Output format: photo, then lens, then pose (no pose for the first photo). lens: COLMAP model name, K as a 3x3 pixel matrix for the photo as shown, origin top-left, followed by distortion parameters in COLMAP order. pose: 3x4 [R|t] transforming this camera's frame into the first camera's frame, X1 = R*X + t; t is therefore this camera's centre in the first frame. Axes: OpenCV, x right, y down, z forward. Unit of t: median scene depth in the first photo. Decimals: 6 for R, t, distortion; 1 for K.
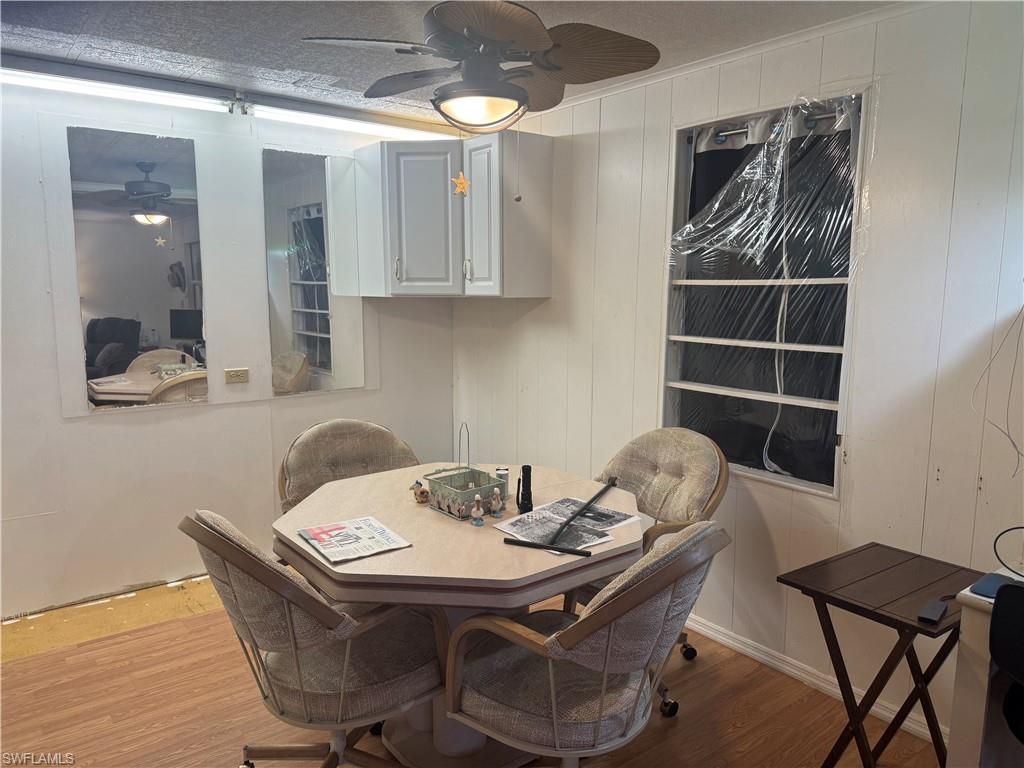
lens RADIAL K [[713.2, 0, 510.8], [0, 713.2, 388.2], [0, 0, 1]] dist [0.097107, -0.147340]
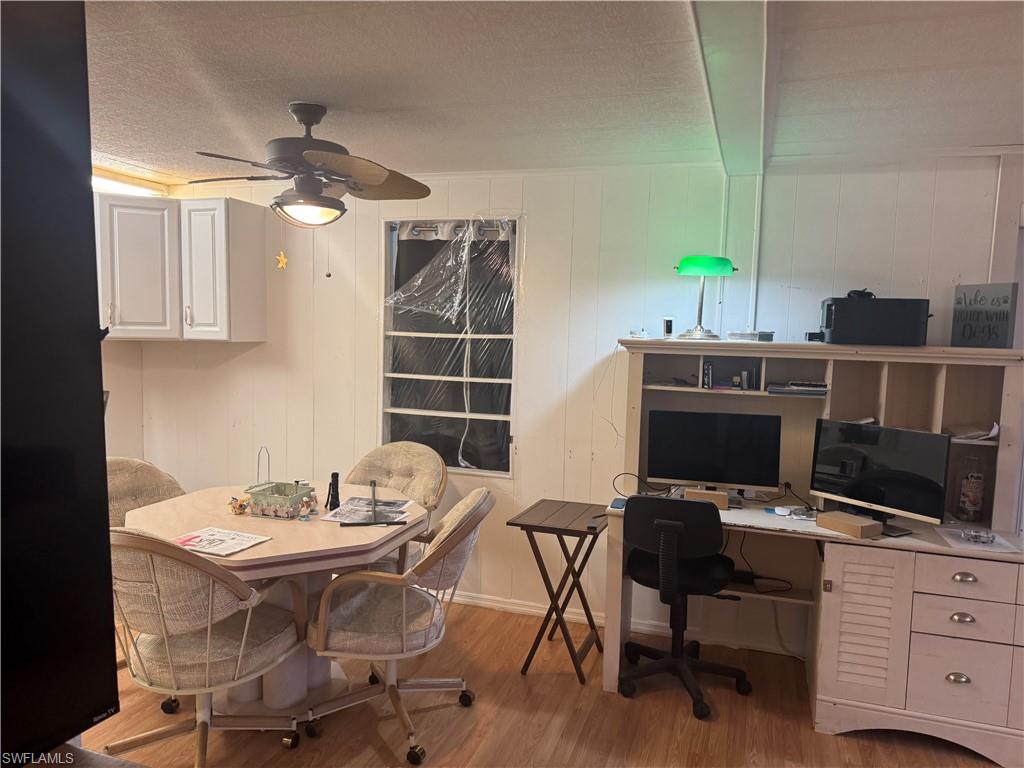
lens RADIAL K [[713.2, 0, 510.8], [0, 713.2, 388.2], [0, 0, 1]] dist [0.097107, -0.147340]
pose [[0.831890, -0.029013, 0.554182, -0.377824], [0.056602, 0.997860, -0.032724, 0.011798], [-0.552047, 0.058590, 0.831752, -0.260875]]
